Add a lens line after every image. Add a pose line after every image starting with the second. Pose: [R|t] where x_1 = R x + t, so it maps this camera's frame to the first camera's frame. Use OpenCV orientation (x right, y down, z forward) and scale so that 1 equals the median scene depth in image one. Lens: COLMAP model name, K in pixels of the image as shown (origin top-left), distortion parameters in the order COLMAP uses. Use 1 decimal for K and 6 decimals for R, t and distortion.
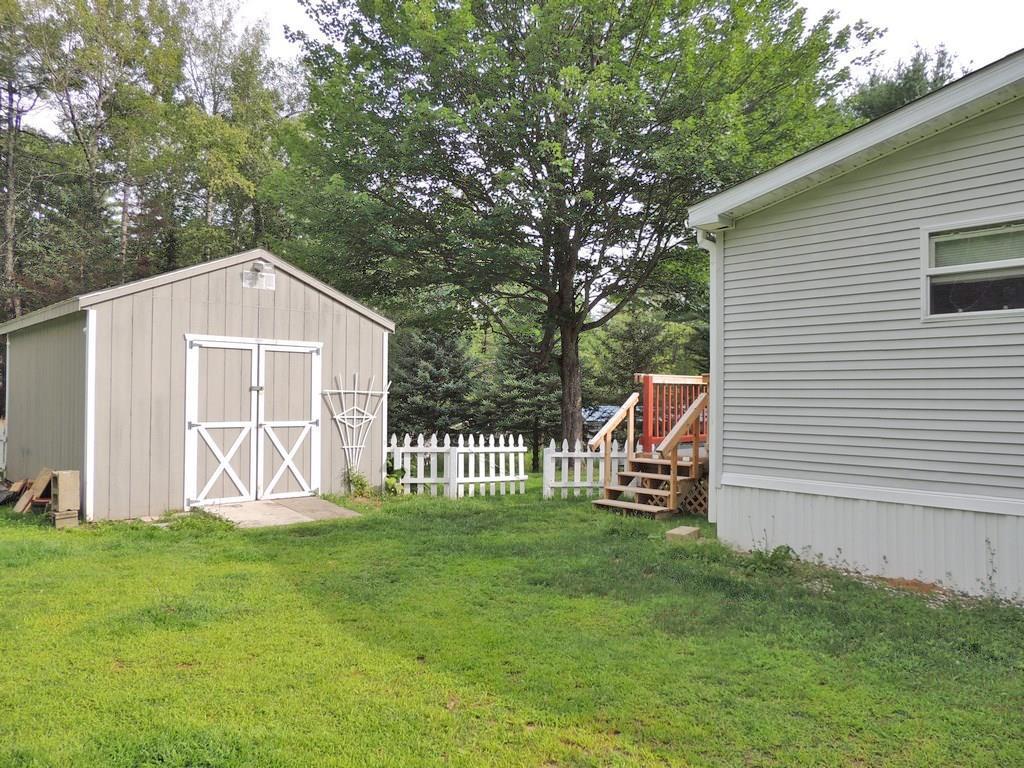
lens RADIAL K [[727.0, 0, 509.7], [0, 727.0, 385.1], [0, 0, 1]] dist [0.003373, -0.001897]
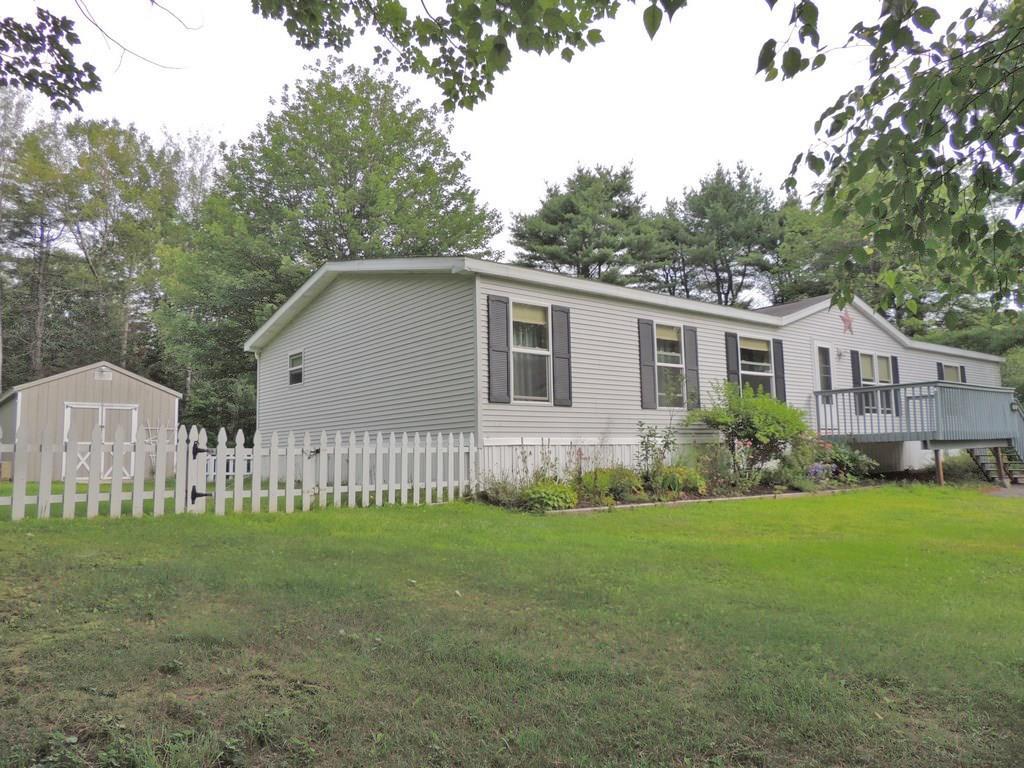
lens RADIAL K [[727.0, 0, 514.4], [0, 727.0, 382.2], [0, 0, 1]] dist [0.003373, -0.001897]
pose [[0.998657, -0.034205, -0.038908, 0.902621], [0.030162, 0.994516, -0.100143, 0.118844], [0.042120, 0.098835, 0.994212, -1.029326]]
